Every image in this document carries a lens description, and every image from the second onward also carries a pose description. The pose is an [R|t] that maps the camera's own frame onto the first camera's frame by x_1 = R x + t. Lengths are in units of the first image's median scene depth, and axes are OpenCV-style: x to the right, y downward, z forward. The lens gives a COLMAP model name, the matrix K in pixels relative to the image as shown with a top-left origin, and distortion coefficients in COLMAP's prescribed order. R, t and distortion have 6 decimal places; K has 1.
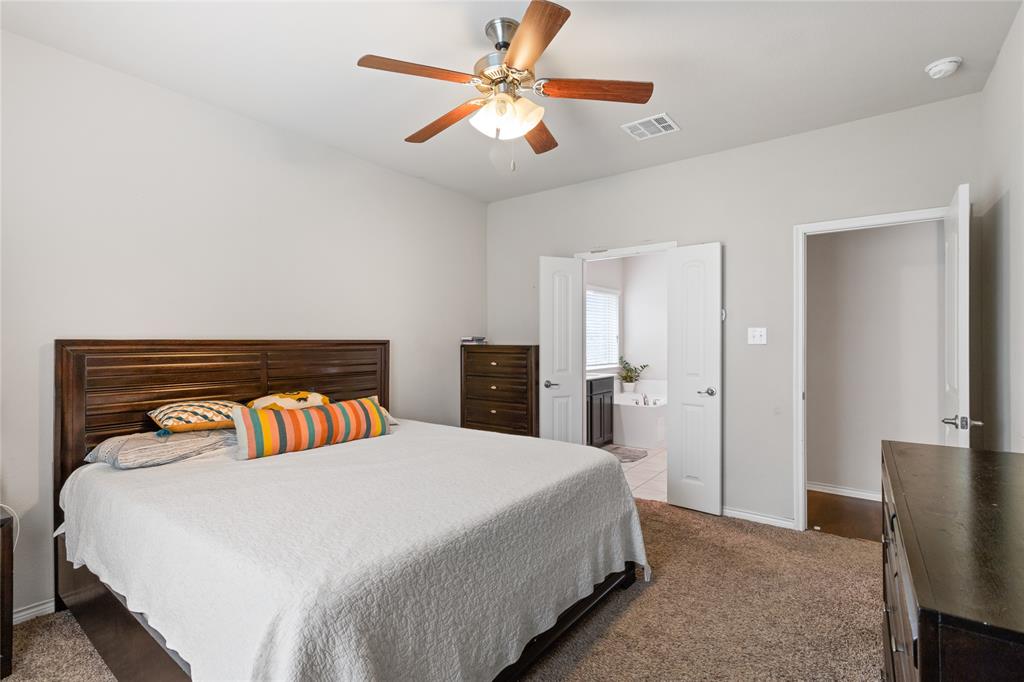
lens RADIAL K [[484.6, 0, 510.1], [0, 484.6, 341.5], [0, 0, 1]] dist [-0.003102, 0.000611]
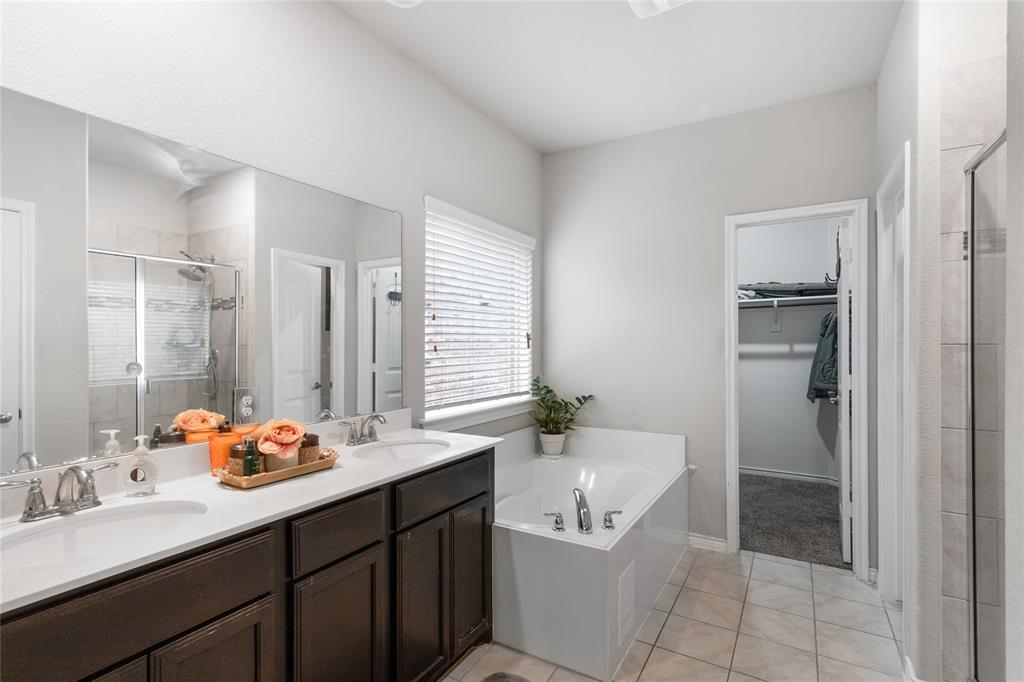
lens RADIAL K [[484.6, 0, 512.3], [0, 484.6, 341.7], [0, 0, 1]] dist [-0.003102, 0.000611]
pose [[0.994647, -0.003458, 0.103276, 0.159236], [0.003644, 0.999992, -0.001614, -0.003143], [-0.103270, 0.001982, 0.994651, 0.541834]]
